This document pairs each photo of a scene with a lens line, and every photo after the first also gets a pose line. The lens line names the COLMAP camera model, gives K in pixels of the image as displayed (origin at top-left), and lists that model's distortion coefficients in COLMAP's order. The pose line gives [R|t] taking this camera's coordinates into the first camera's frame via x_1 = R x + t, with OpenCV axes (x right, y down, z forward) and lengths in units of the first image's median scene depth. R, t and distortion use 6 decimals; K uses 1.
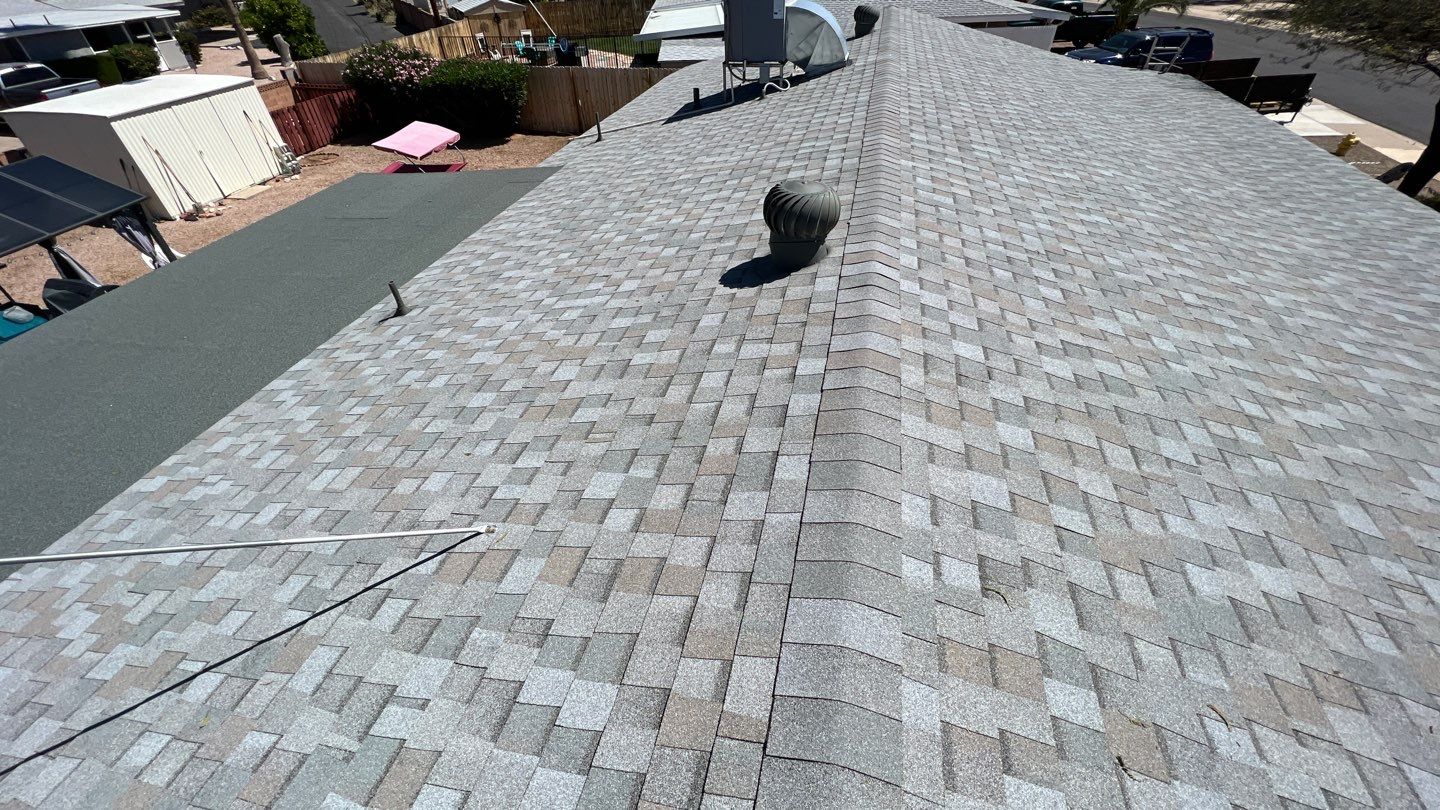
lens RADIAL K [[576.1, 0, 715.8], [0, 576.1, 403.3], [0, 0, 1]] dist [-0.003532, 0.000988]
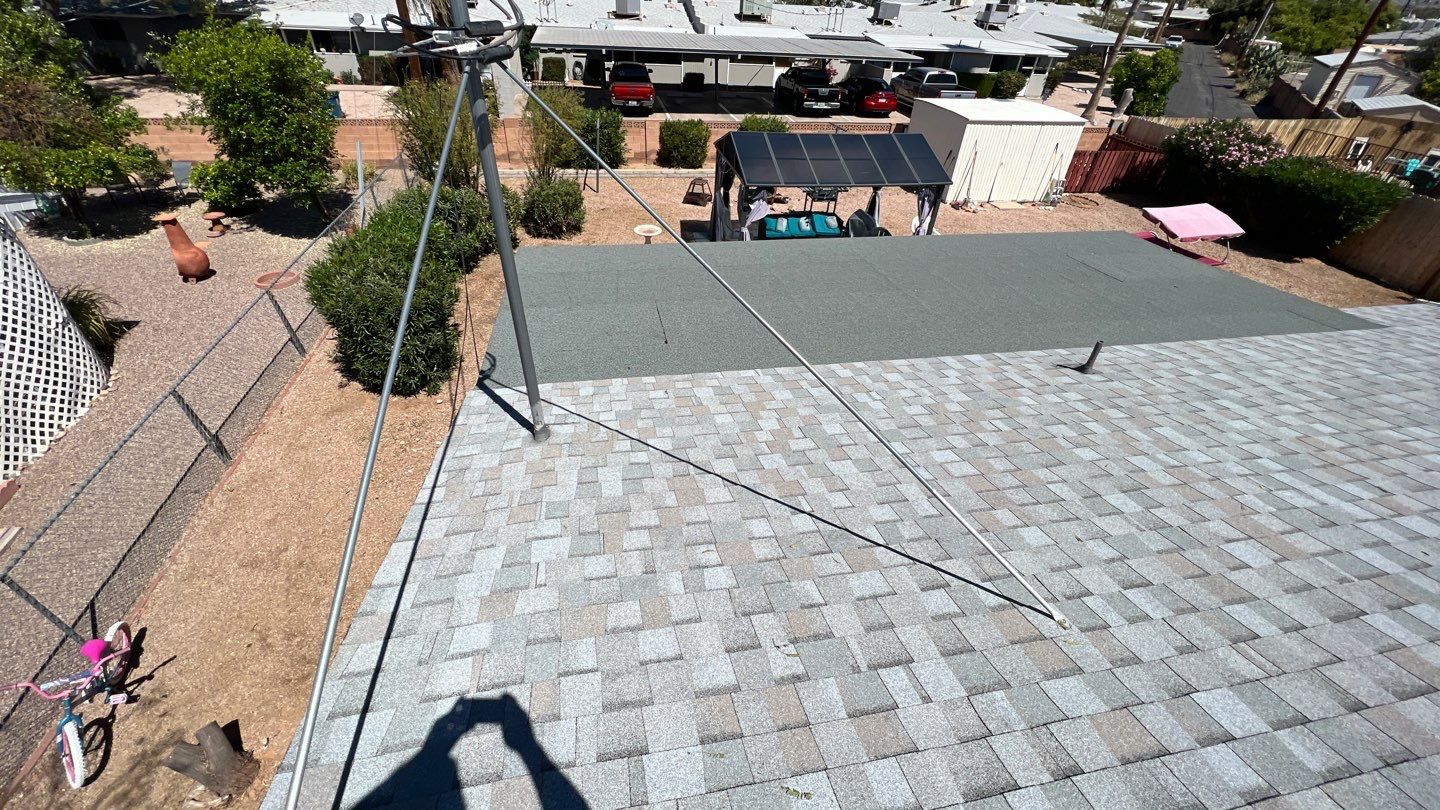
lens RADIAL K [[576.1, 0, 716.6], [0, 576.1, 403.1], [0, 0, 1]] dist [-0.003532, 0.000988]
pose [[0.416951, 0.580127, -0.699718, -0.107850], [-0.627979, 0.740409, 0.239661, 0.050118], [0.657111, 0.339481, 0.673021, -0.059927]]
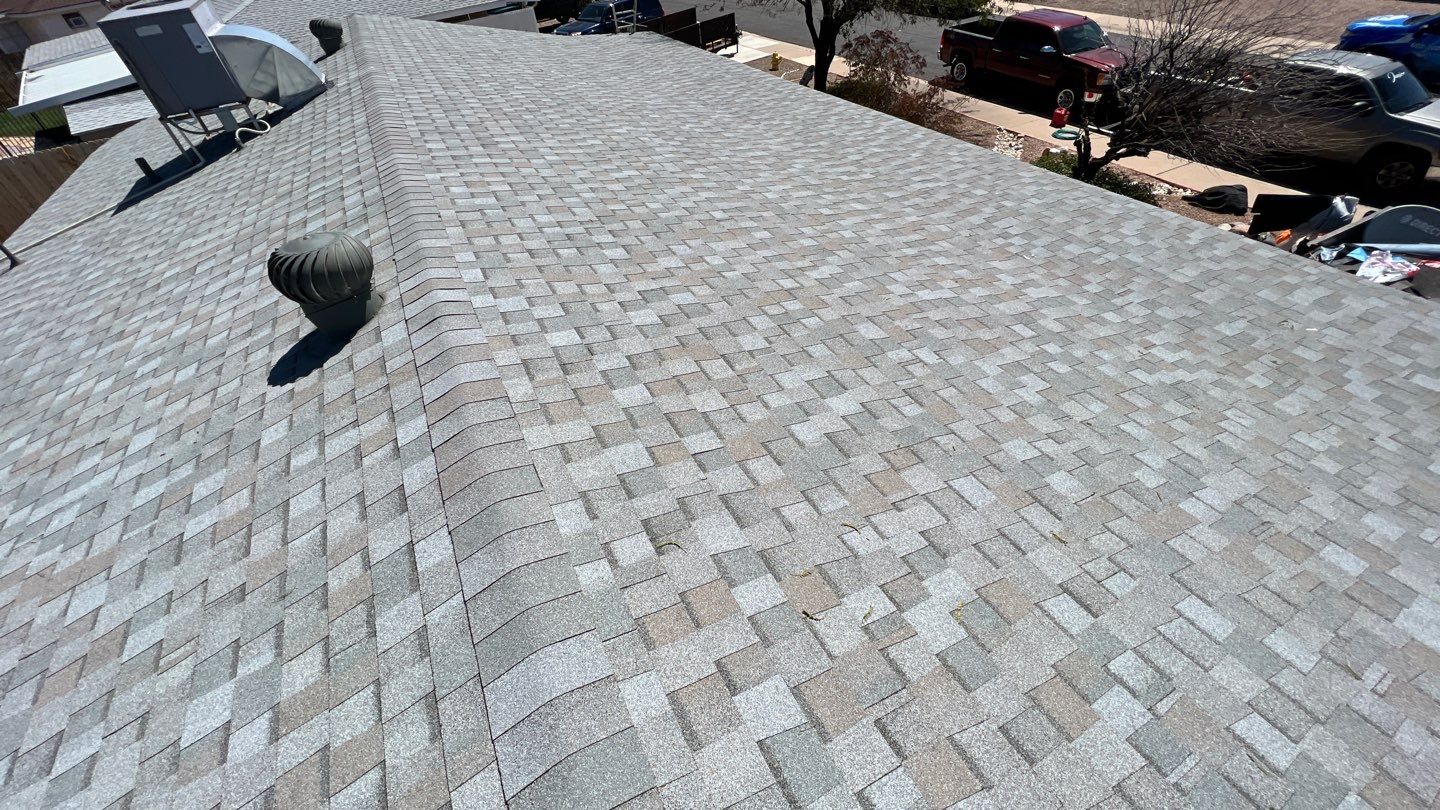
lens RADIAL K [[576.1, 0, 718.8], [0, 576.1, 406.5], [0, 0, 1]] dist [-0.003532, 0.000988]
pose [[0.749317, -0.472205, 0.464270, 0.083232], [0.466825, 0.873920, 0.135415, 0.003001], [-0.469678, 0.115265, 0.875281, 0.000718]]
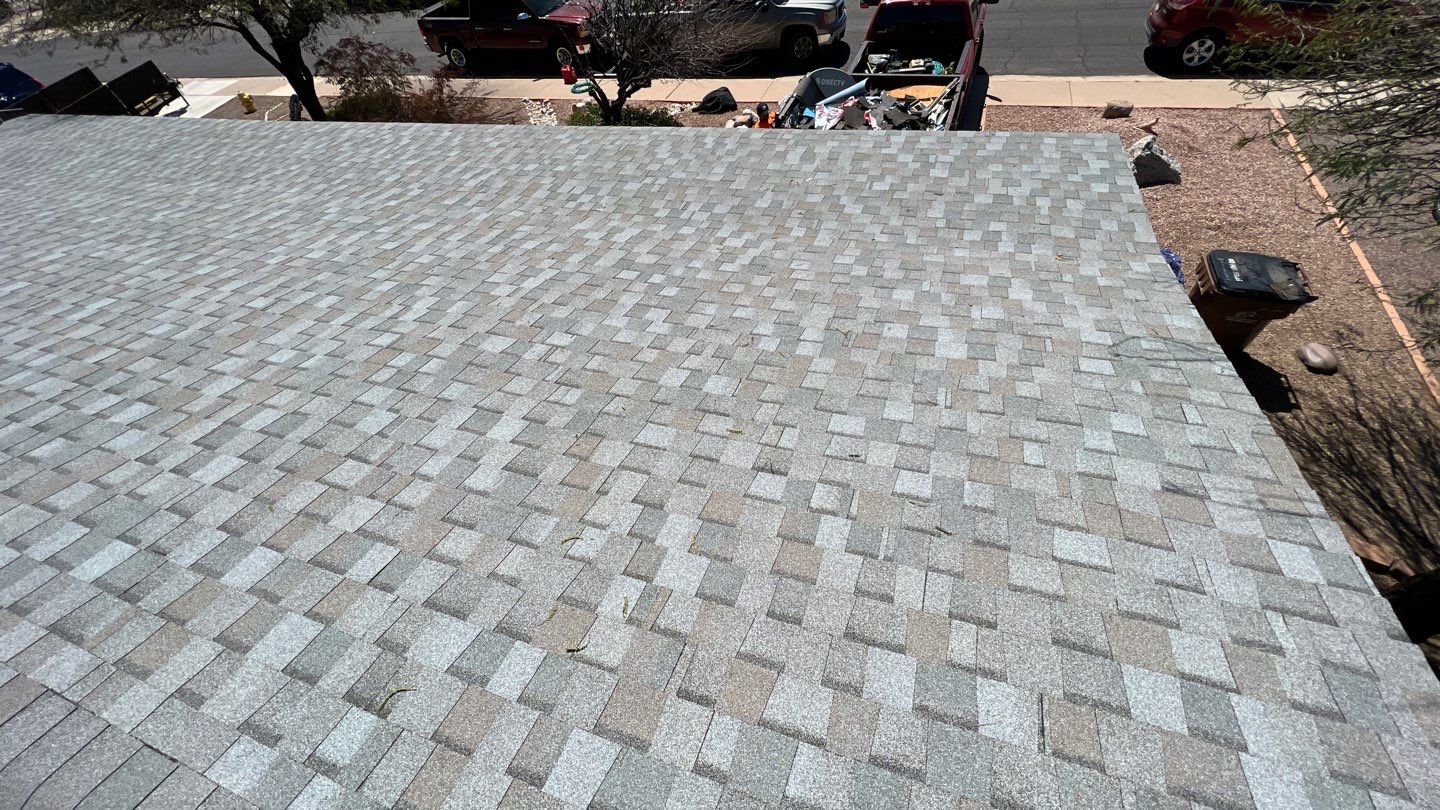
lens RADIAL K [[576.1, 0, 720.8], [0, 576.1, 404.6], [0, 0, 1]] dist [-0.003532, 0.000988]
pose [[0.099737, -0.735380, 0.670275, 0.125364], [0.727286, 0.513601, 0.455268, 0.029977], [-0.679049, 0.442075, 0.586057, -0.023223]]
